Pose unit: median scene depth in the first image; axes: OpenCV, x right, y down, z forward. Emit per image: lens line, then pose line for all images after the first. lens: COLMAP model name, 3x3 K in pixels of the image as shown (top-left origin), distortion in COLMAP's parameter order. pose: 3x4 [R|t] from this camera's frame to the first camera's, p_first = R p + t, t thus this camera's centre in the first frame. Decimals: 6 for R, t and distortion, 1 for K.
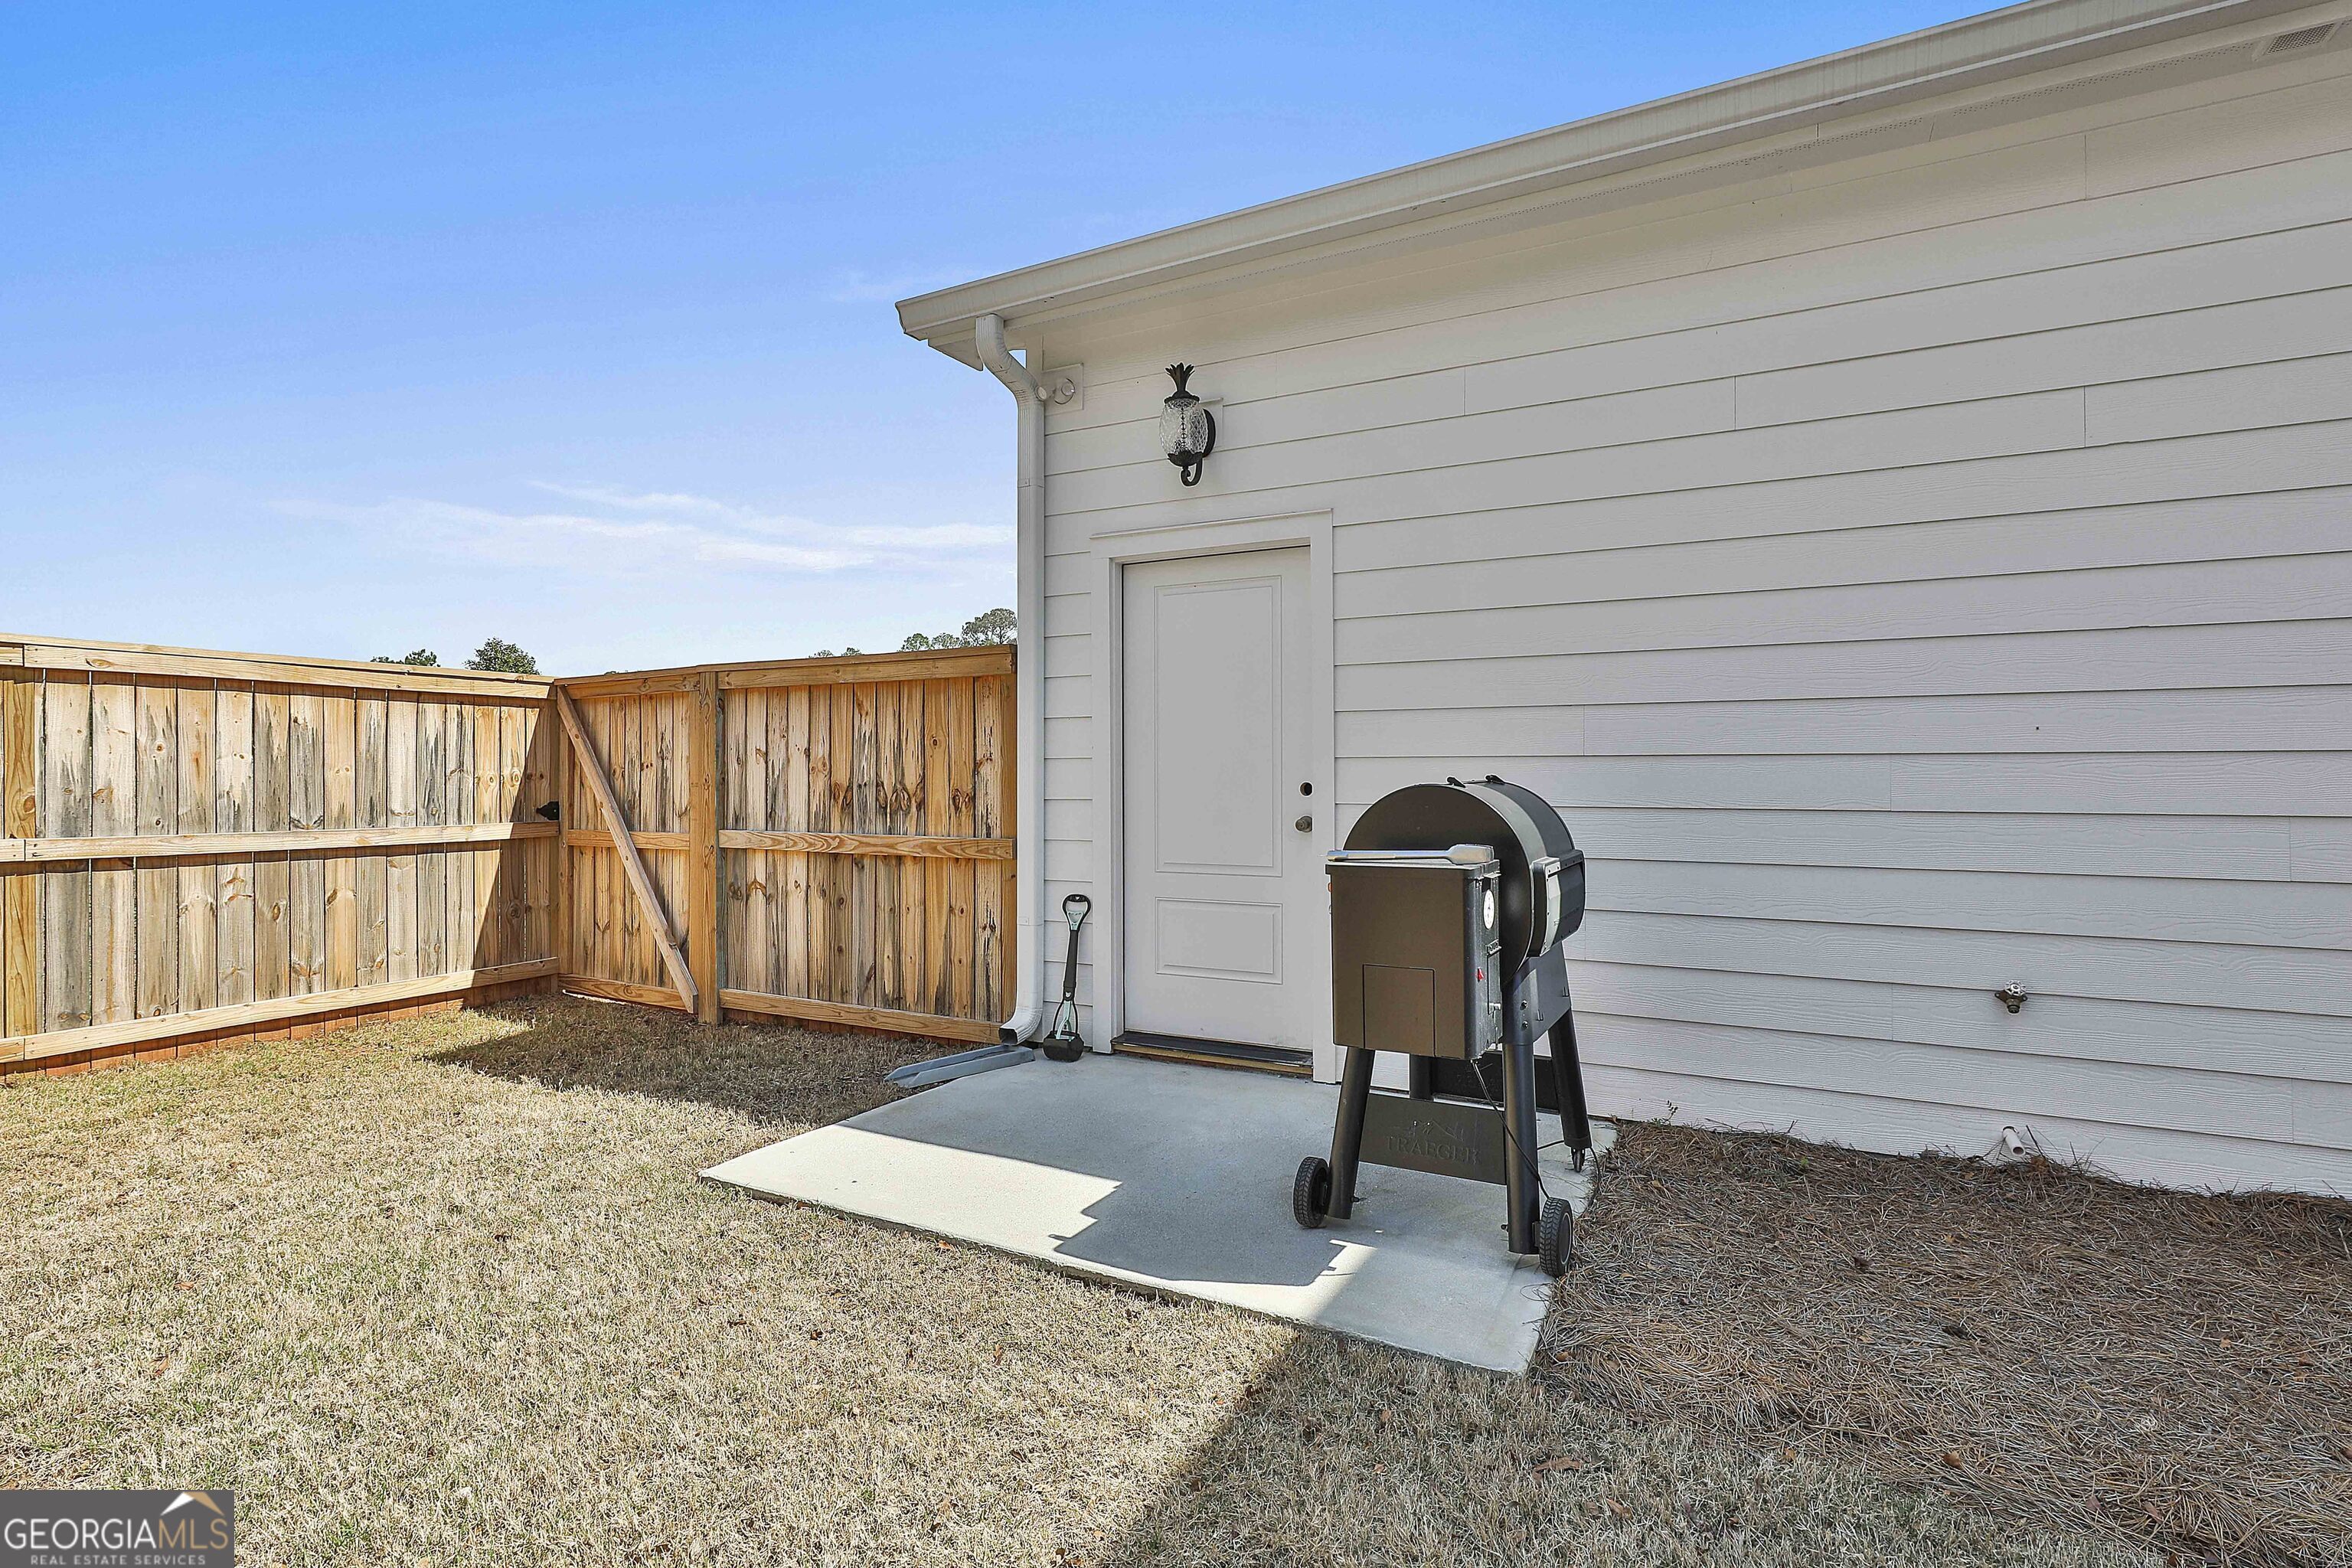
lens RADIAL K [[1129.1, 0, 1169.2], [0, 1129.1, 765.1], [0, 0, 1]] dist [-0.003234, 0.001804]
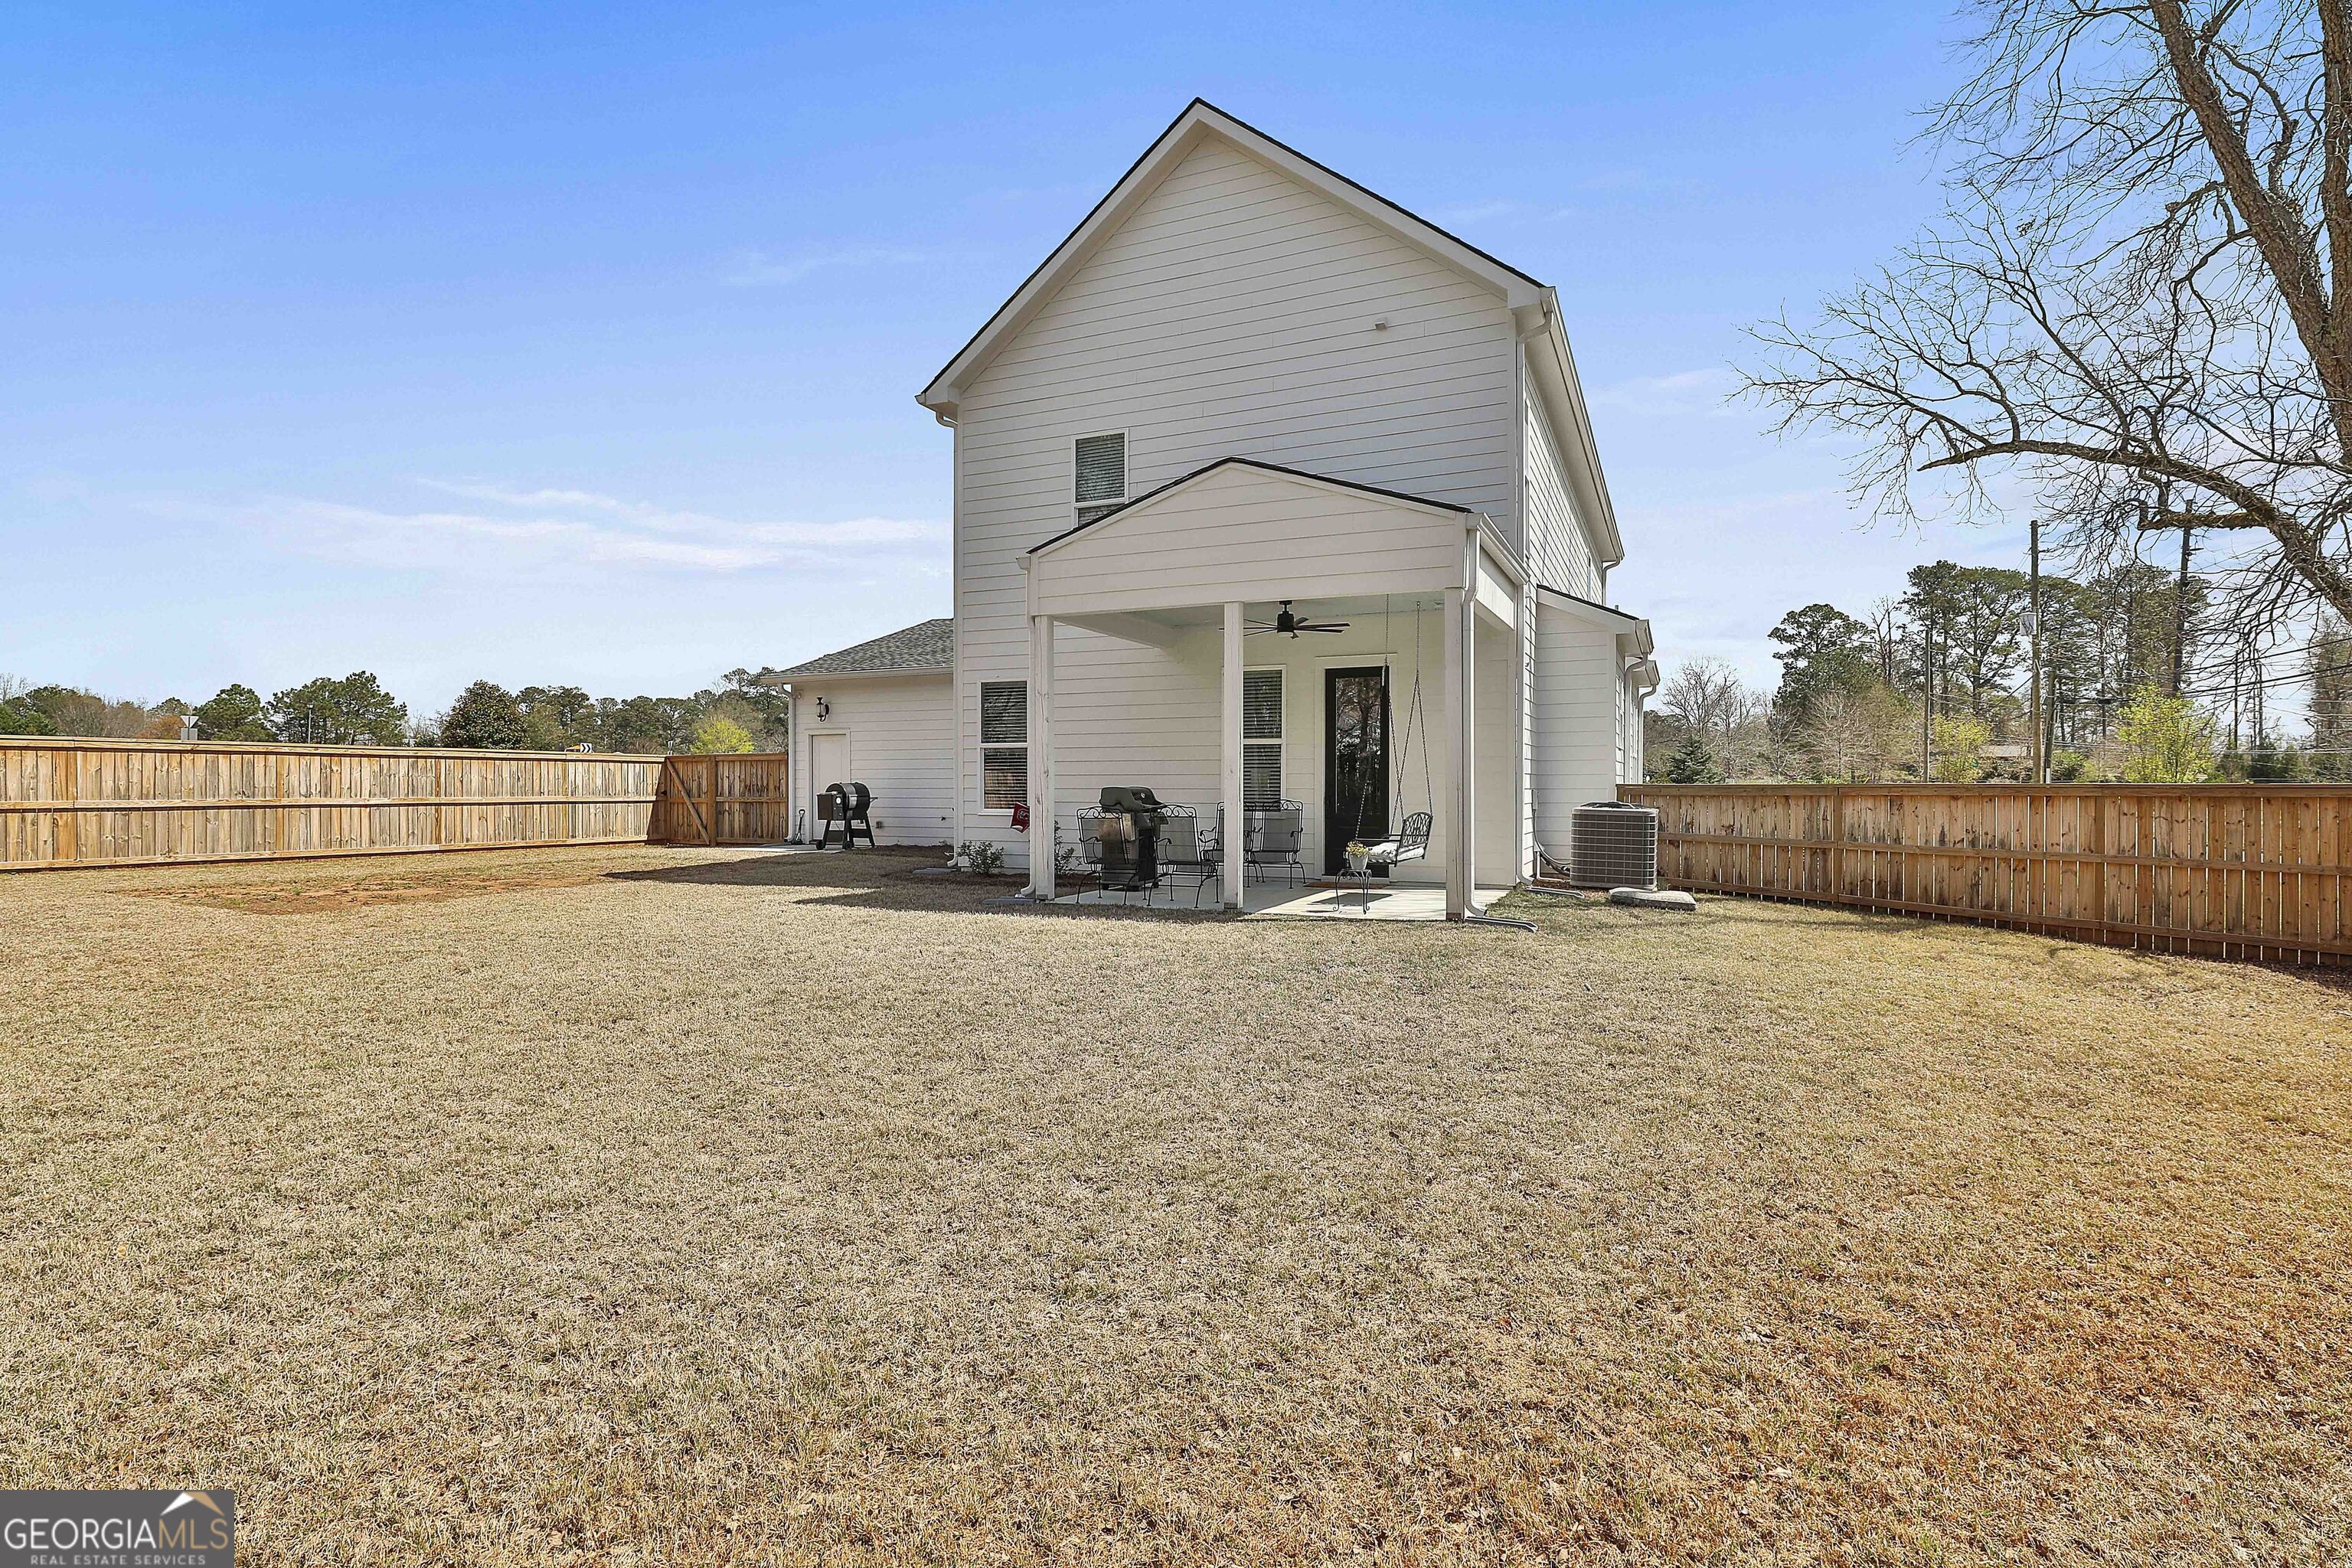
lens RADIAL K [[1129.1, 0, 1168.5], [0, 1129.1, 782.1], [0, 0, 1]] dist [-0.003234, 0.001804]
pose [[0.997272, -0.008998, 0.073263, 0.830601], [0.008022, 0.999875, 0.013612, -0.030789], [-0.073377, -0.012987, 0.997220, -2.847345]]
